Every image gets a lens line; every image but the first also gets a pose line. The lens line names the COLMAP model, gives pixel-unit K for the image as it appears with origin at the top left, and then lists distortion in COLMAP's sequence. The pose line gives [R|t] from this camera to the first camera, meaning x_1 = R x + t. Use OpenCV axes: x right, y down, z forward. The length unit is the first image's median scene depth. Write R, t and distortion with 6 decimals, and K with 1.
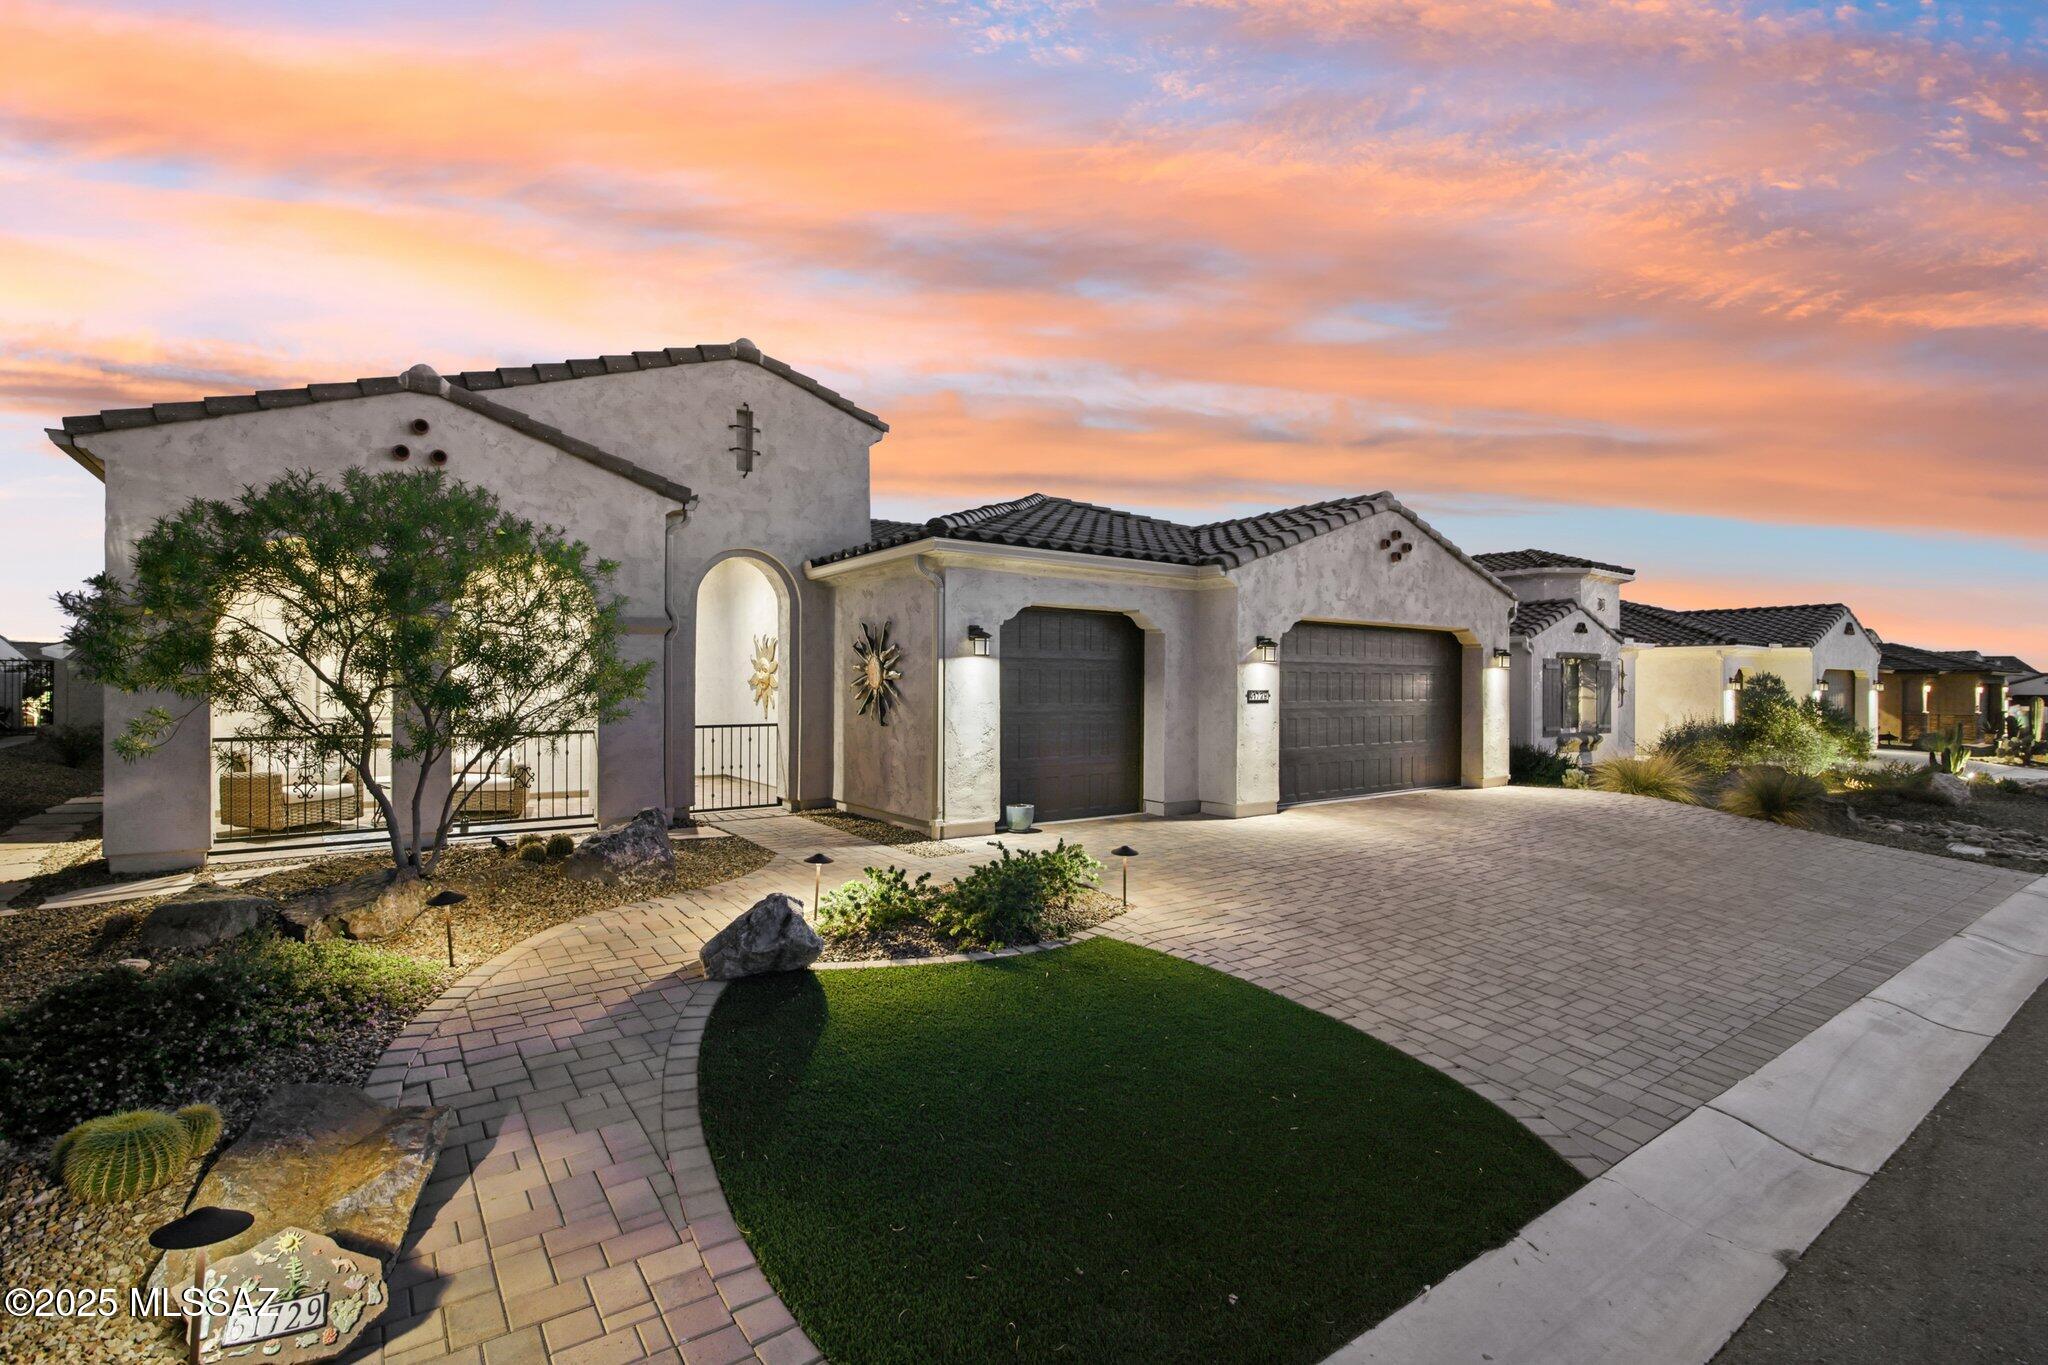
lens RADIAL K [[941.5, 0, 1024.0], [0, 941.5, 682.5], [0, 0, 1]] dist [-0.016535, 0.000472]
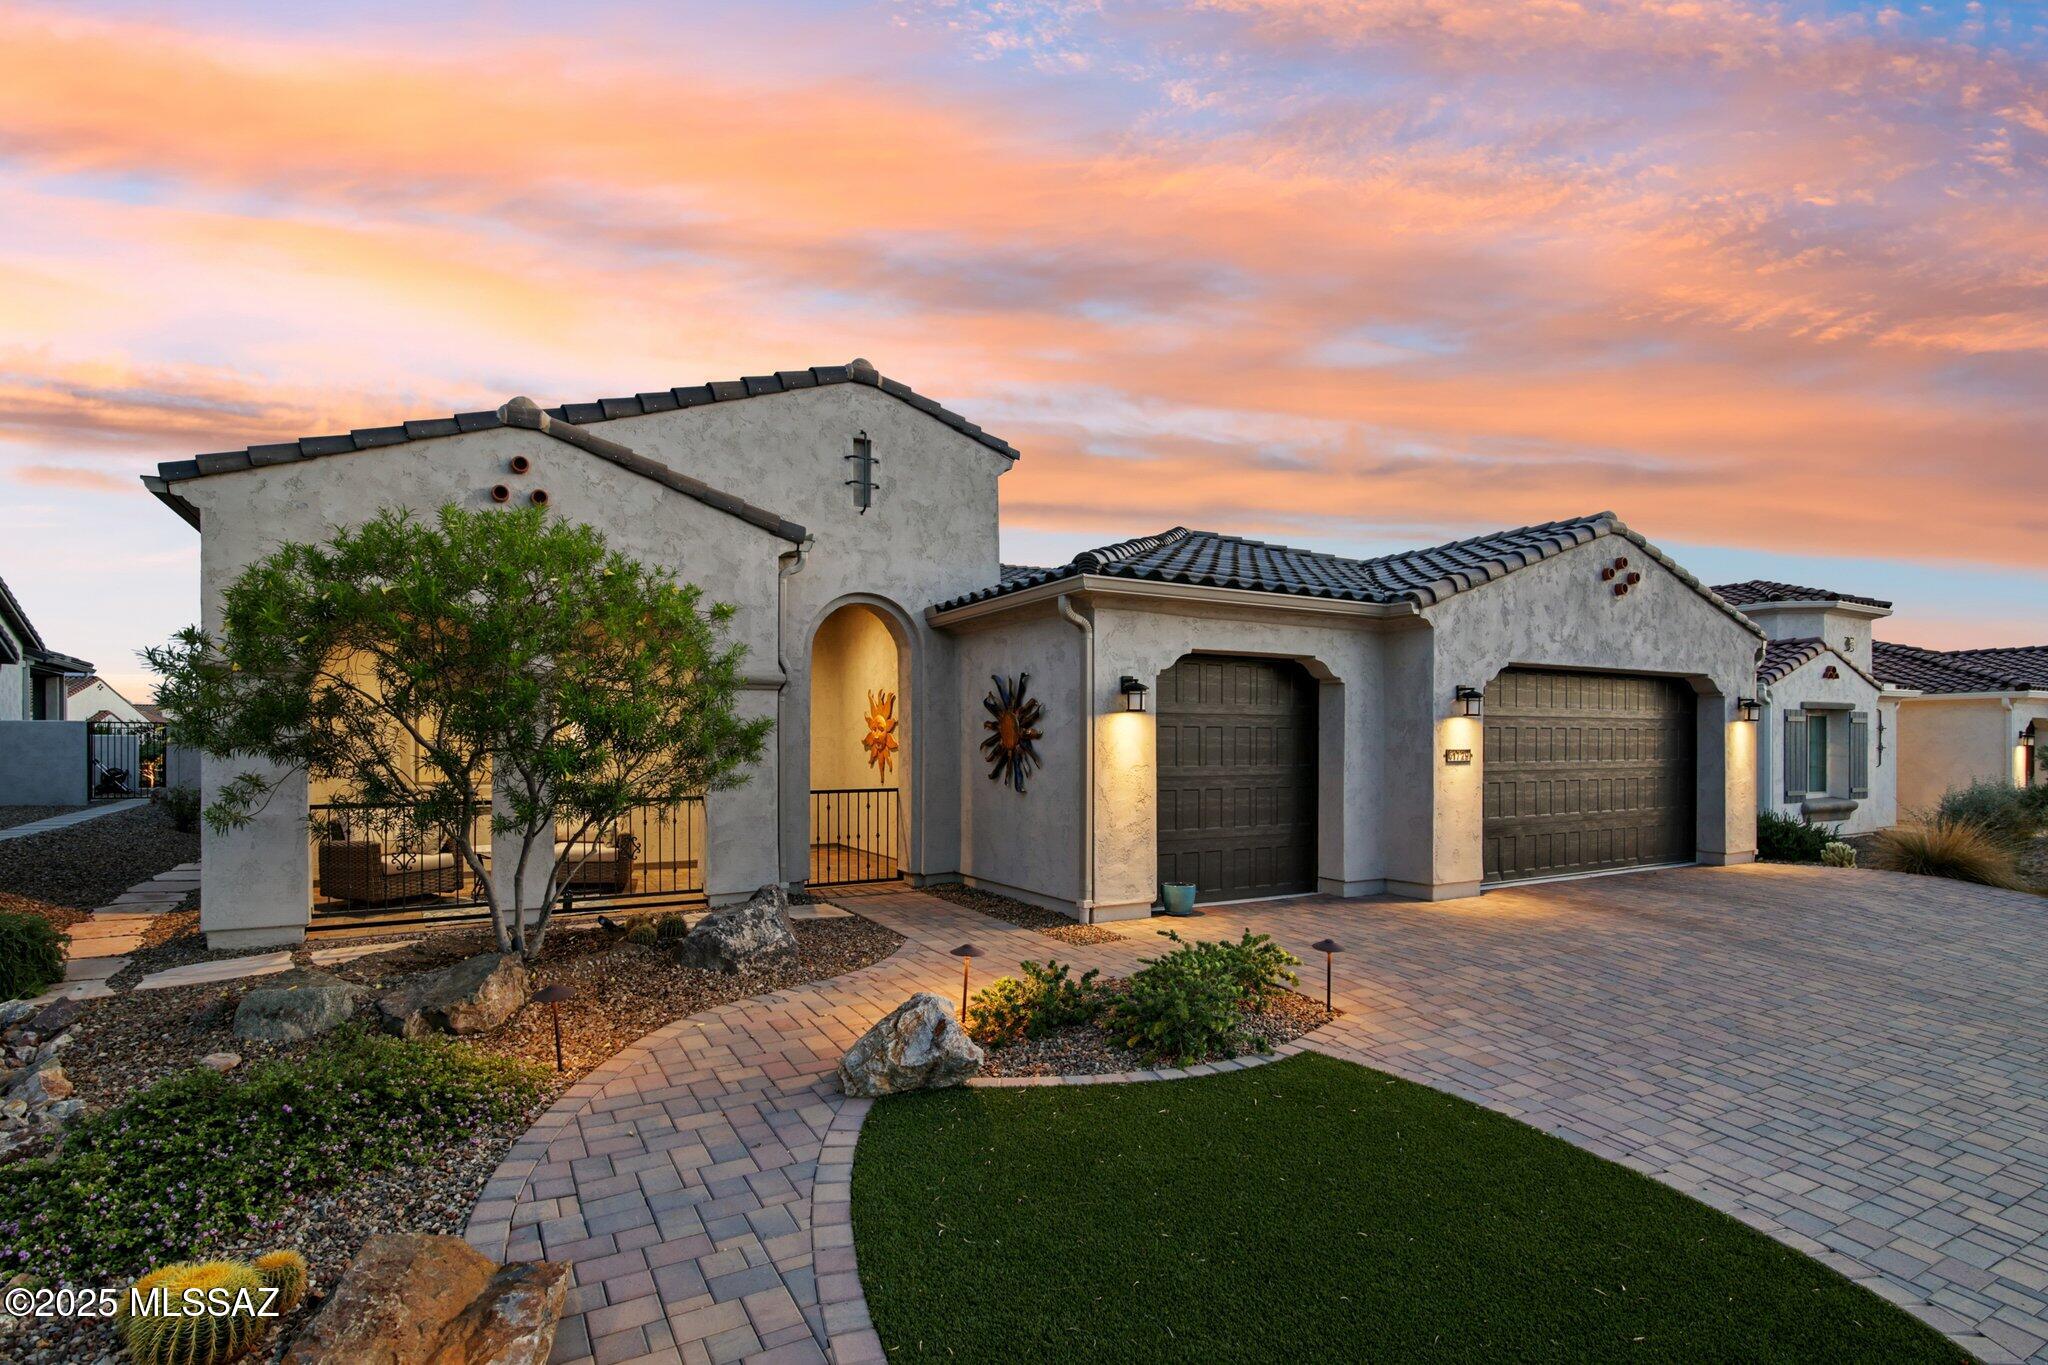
lens RADIAL K [[1003.8, 0, 1024.0], [0, 1003.8, 741.0], [0, 0, 1]] dist [-0.013699, -0.000195]
pose [[0.994664, -0.004288, -0.103083, -0.063386], [0.004398, 0.999990, 0.000844, -0.002364], [0.103078, -0.001293, 0.994672, 0.088067]]
